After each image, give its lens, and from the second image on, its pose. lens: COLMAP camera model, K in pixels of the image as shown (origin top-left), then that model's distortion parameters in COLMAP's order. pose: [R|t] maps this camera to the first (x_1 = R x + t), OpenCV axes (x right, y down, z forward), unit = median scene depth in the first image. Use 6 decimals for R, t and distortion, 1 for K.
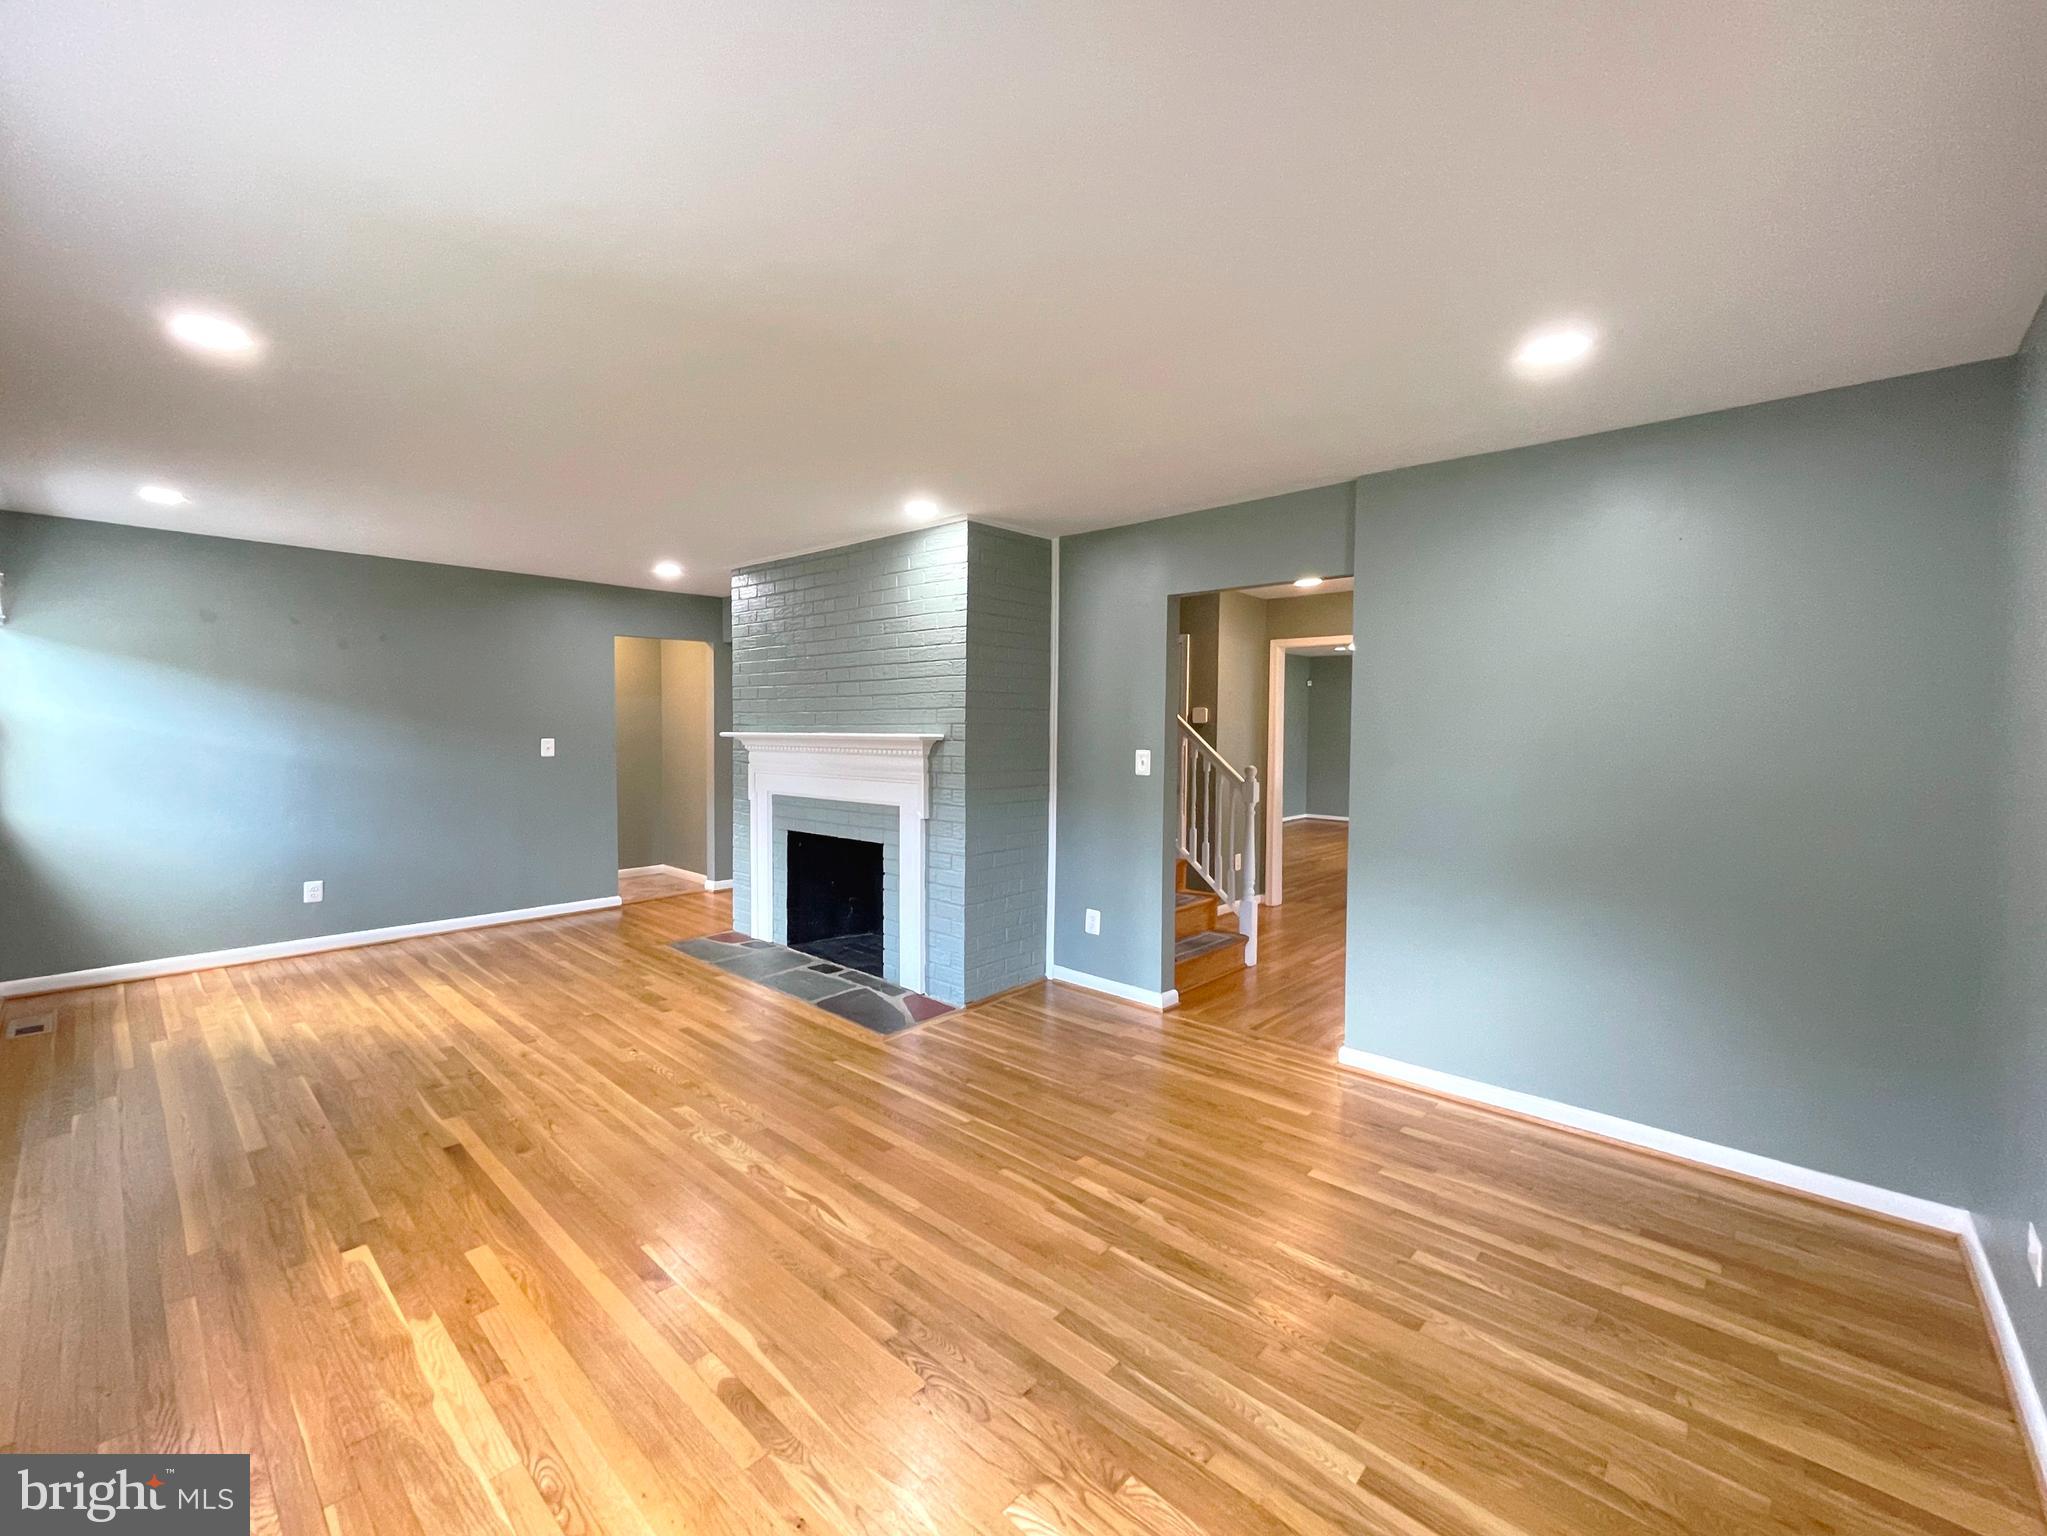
lens RADIAL K [[900.5, 0, 1011.3], [0, 900.5, 754.9], [0, 0, 1]] dist [0.000578, 0.000297]
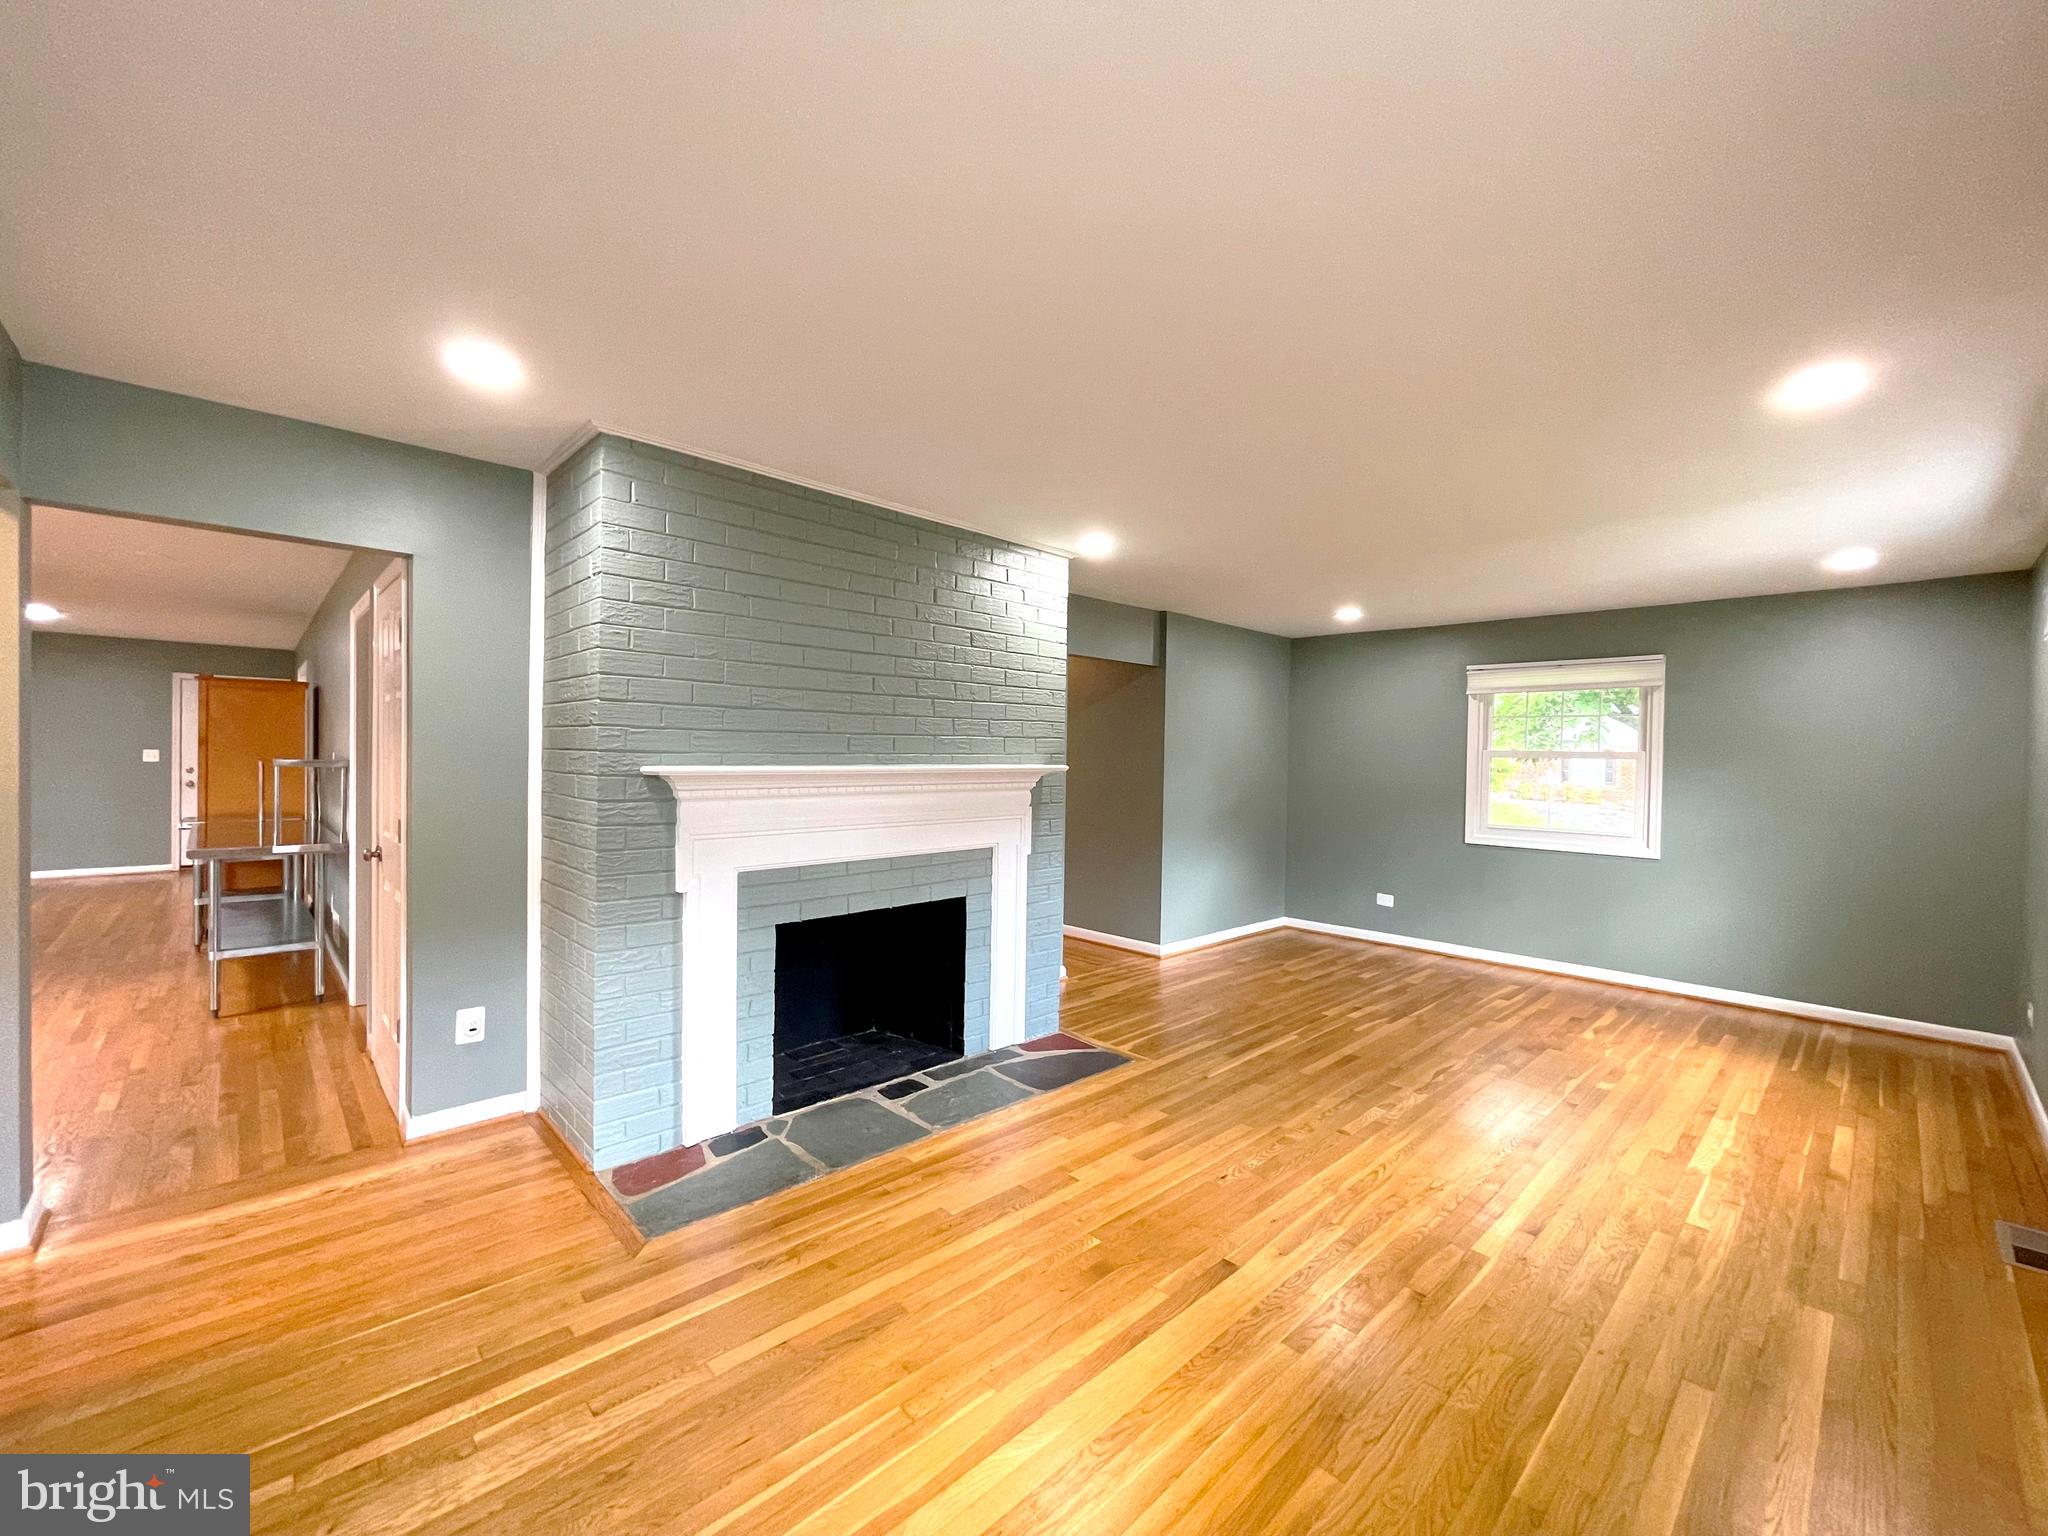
lens RADIAL K [[822.3, 0, 1035.9], [0, 822.3, 772.1], [0, 0, 1]] dist [-0.003148, -0.000162]
pose [[0.032341, -0.024576, 0.999175, -0.960318], [0.019598, 0.999521, 0.023950, -0.035960], [-0.999285, 0.018807, 0.032807, 0.966959]]
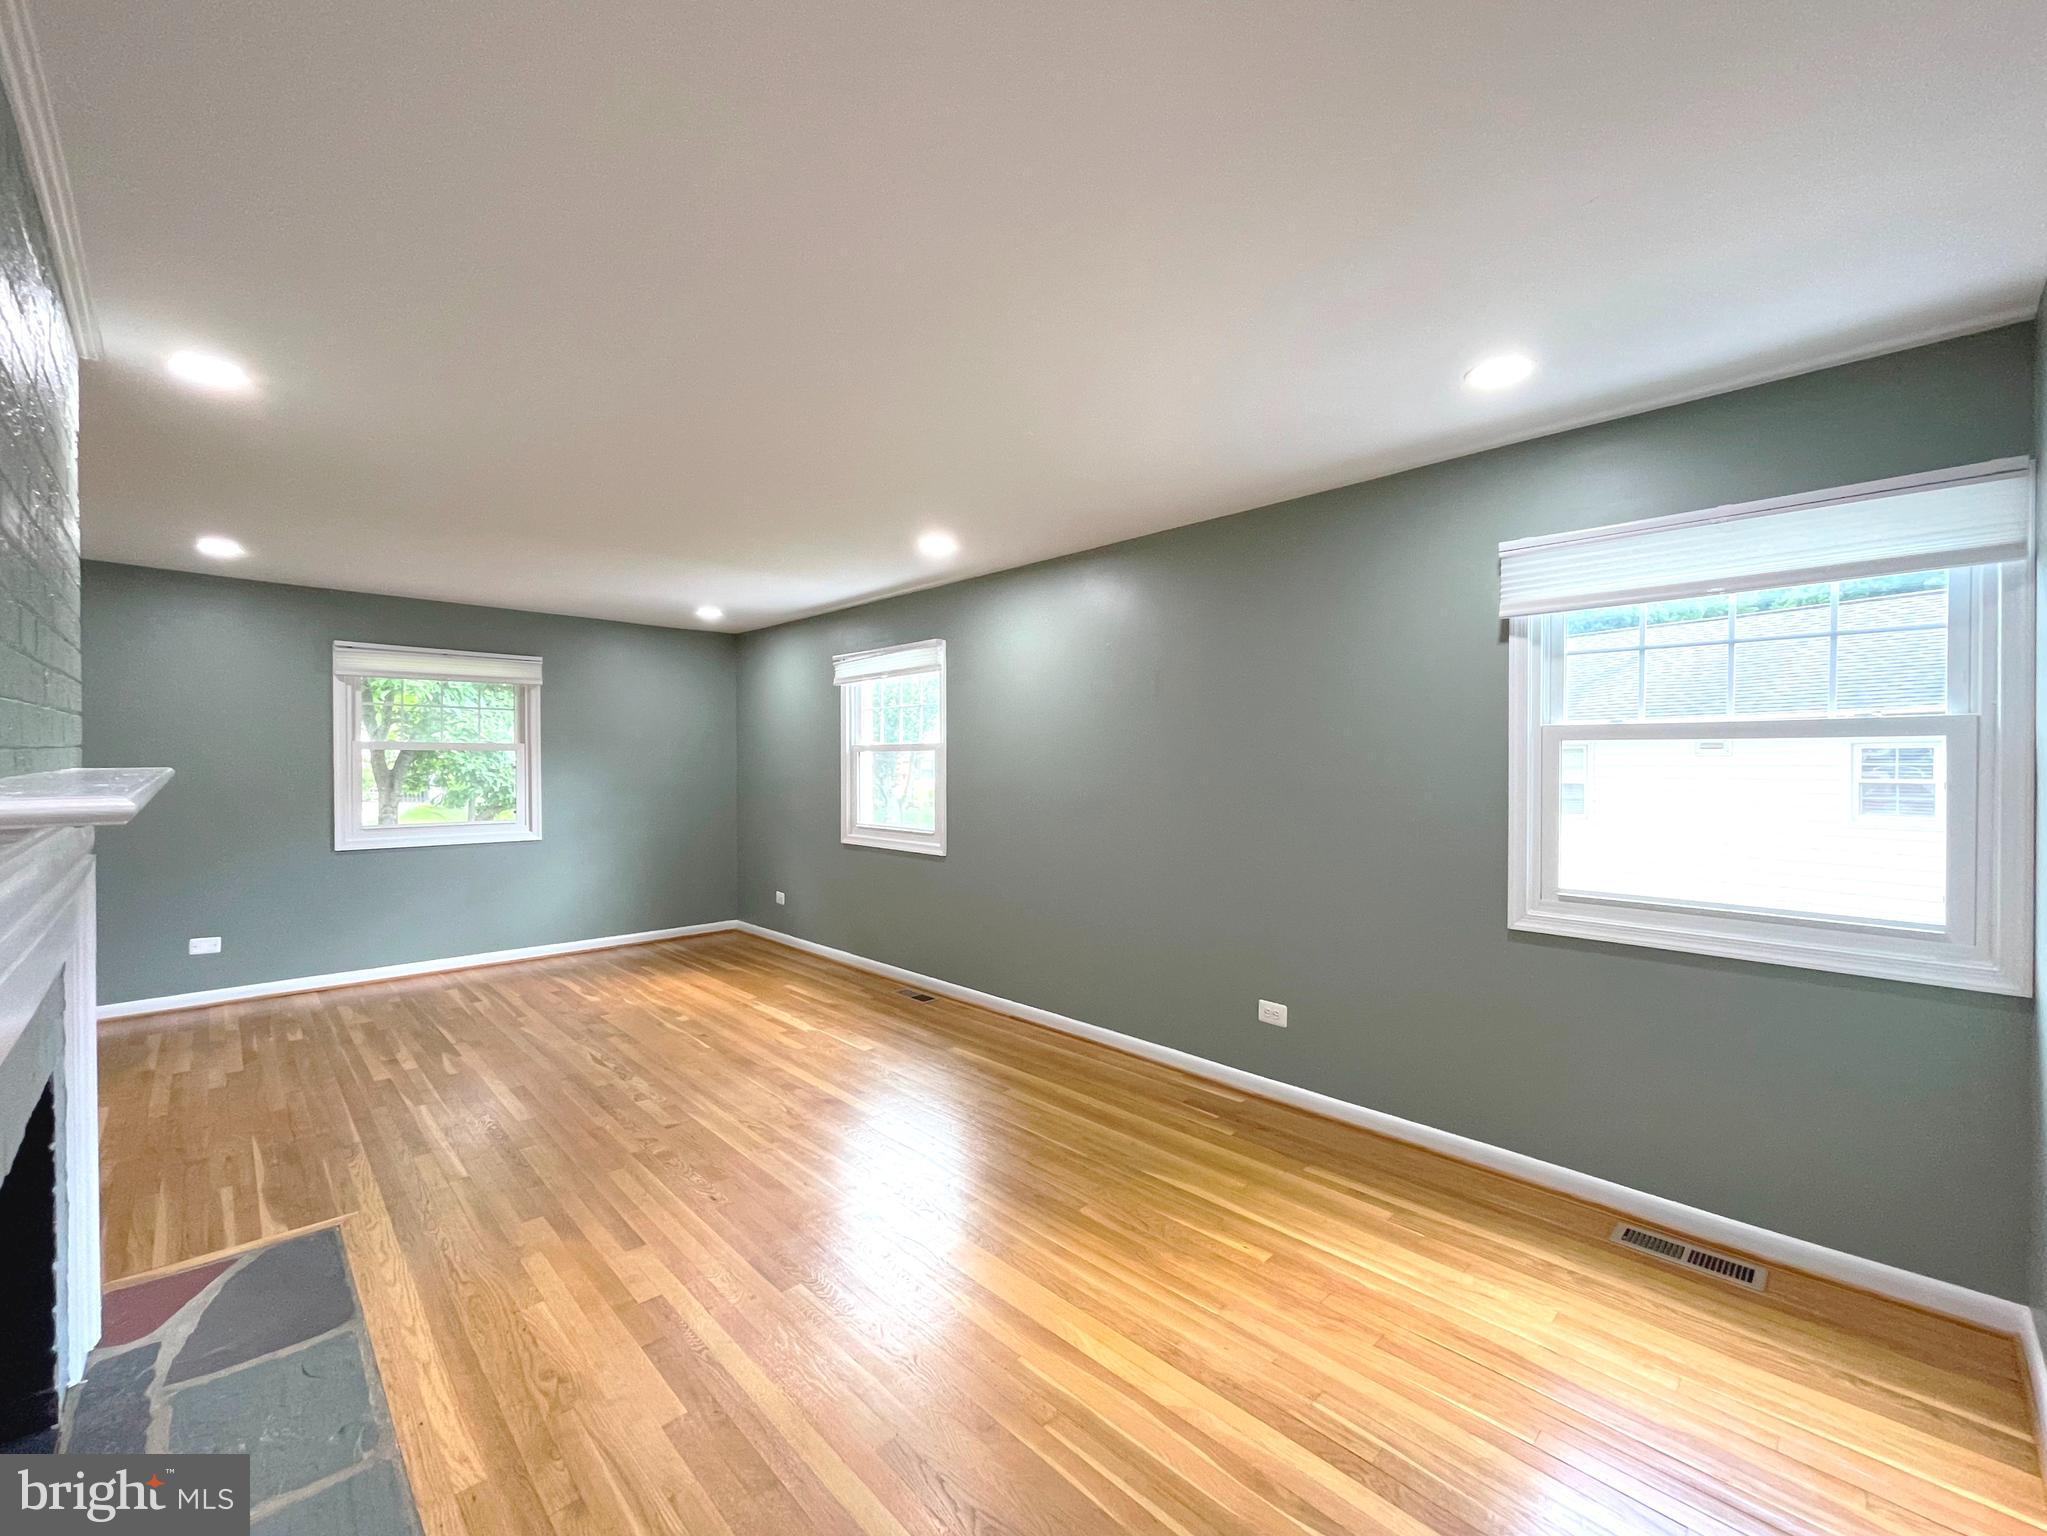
lens RADIAL K [[839.5, 0, 1019.6], [0, 839.5, 768.4], [0, 0, 1]] dist [-0.001145, 0.000458]
pose [[-0.998908, -0.006668, 0.046248, -0.592832], [-0.004541, 0.998934, 0.045947, -0.044760], [-0.046505, 0.045687, -0.997873, 1.410463]]
